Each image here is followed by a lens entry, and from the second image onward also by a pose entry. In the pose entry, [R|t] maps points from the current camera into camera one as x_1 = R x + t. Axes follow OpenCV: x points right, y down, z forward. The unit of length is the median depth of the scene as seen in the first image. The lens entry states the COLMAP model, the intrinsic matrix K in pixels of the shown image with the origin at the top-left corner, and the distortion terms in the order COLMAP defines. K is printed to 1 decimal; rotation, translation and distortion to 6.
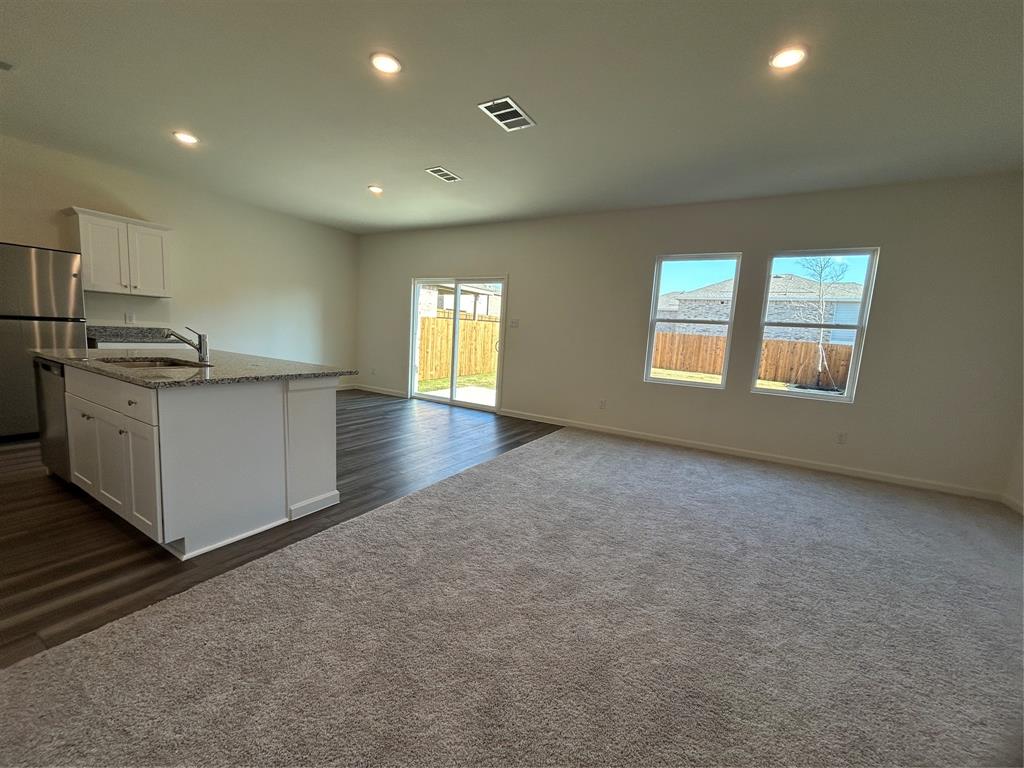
lens RADIAL K [[414.0, 0, 509.5], [0, 414.0, 385.0], [0, 0, 1]] dist [-0.001660, 0.000911]
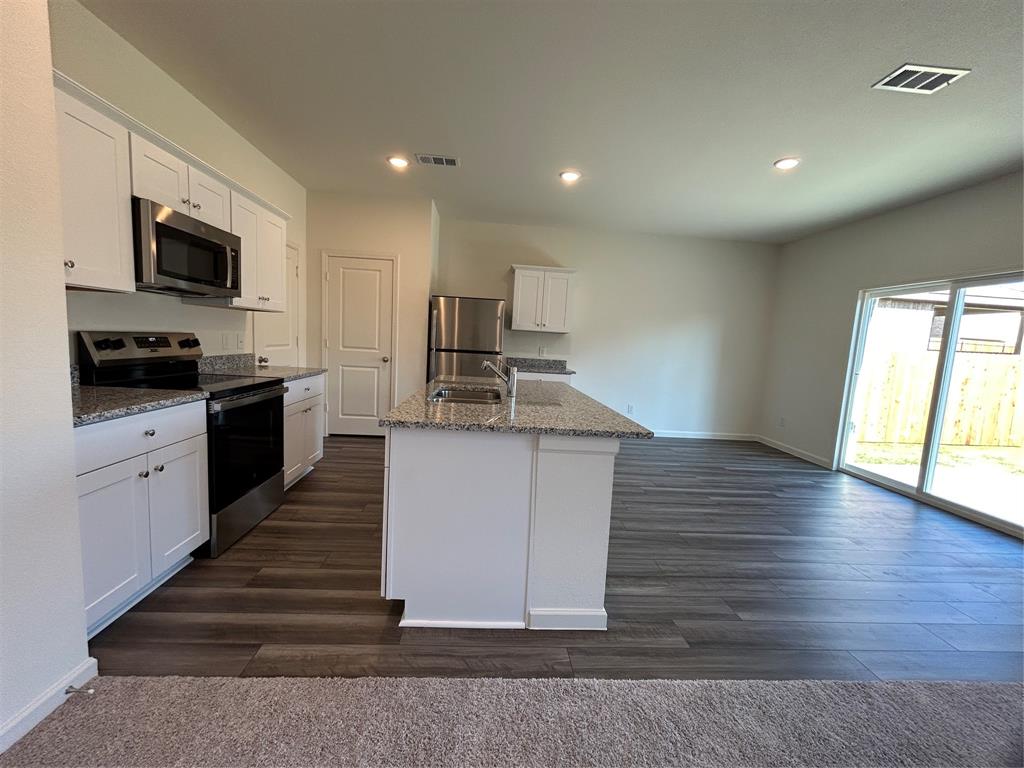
lens RADIAL K [[414.0, 0, 509.5], [0, 414.0, 385.0], [0, 0, 1]] dist [-0.001660, 0.000911]
pose [[0.557103, 0.061029, -0.828198, 0.012318], [-0.129058, 0.991542, -0.013748, -0.045604], [0.820354, 0.114544, 0.560267, 0.316393]]
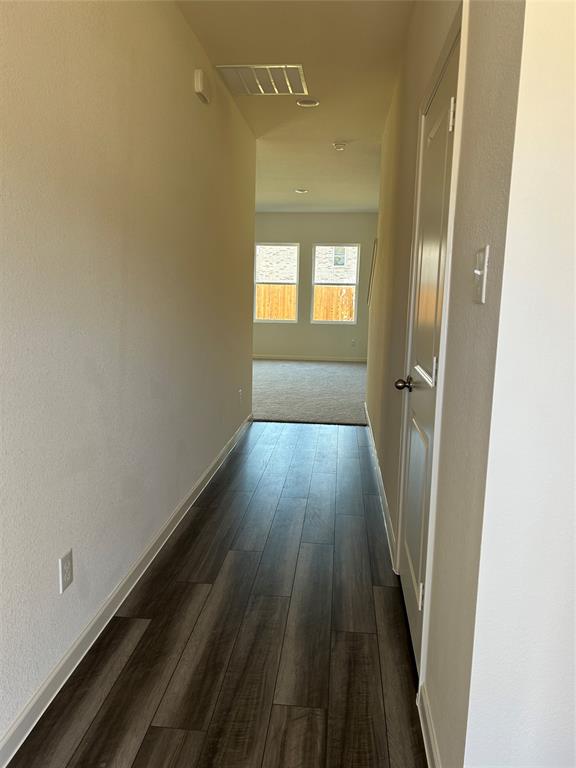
lens RADIAL K [[573.7, 0, 288.0], [0, 573.7, 384.0], [0, 0, 1]] dist [0.006711, -0.008122]
pose [[0.906539, -0.107910, 0.408096, -0.561567], [0.087555, 0.993816, 0.068294, 0.106722], [-0.412942, -0.026180, 0.910381, -1.259641]]
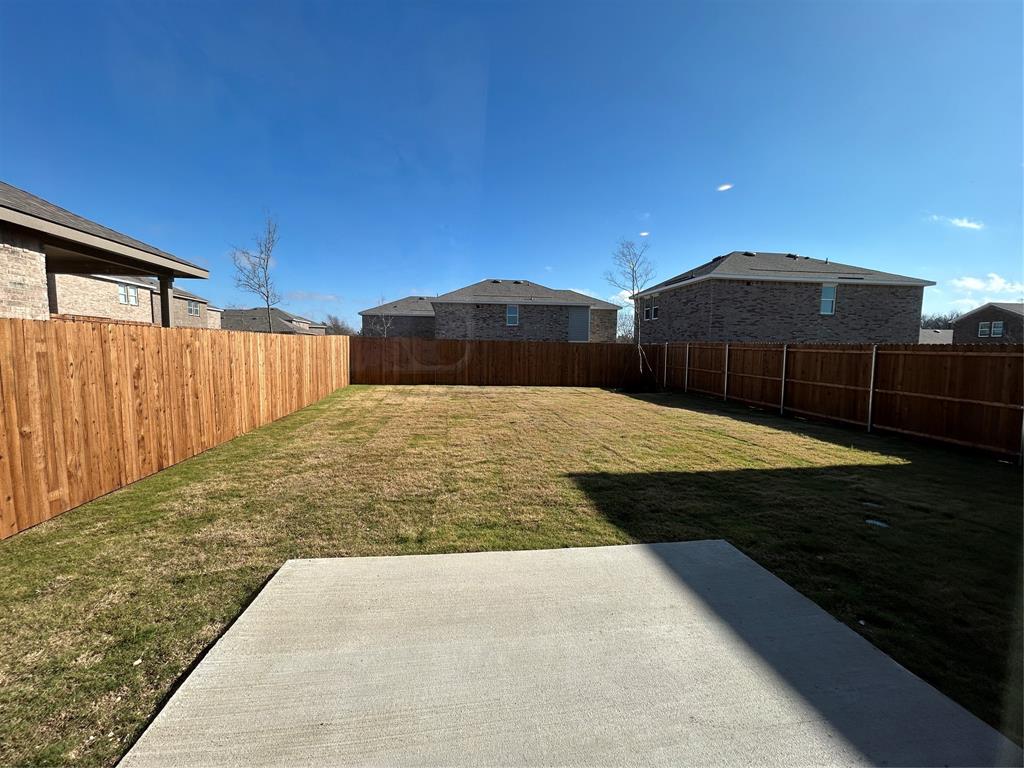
lens RADIAL K [[414.0, 0, 509.5], [0, 414.0, 385.0], [0, 0, 1]] dist [-0.001660, 0.000911]
pose [[0.786425, -0.106281, 0.608473, -0.290568], [0.118084, 0.992786, 0.020790, -0.230016], [-0.606294, 0.055501, 0.793302, 1.577007]]
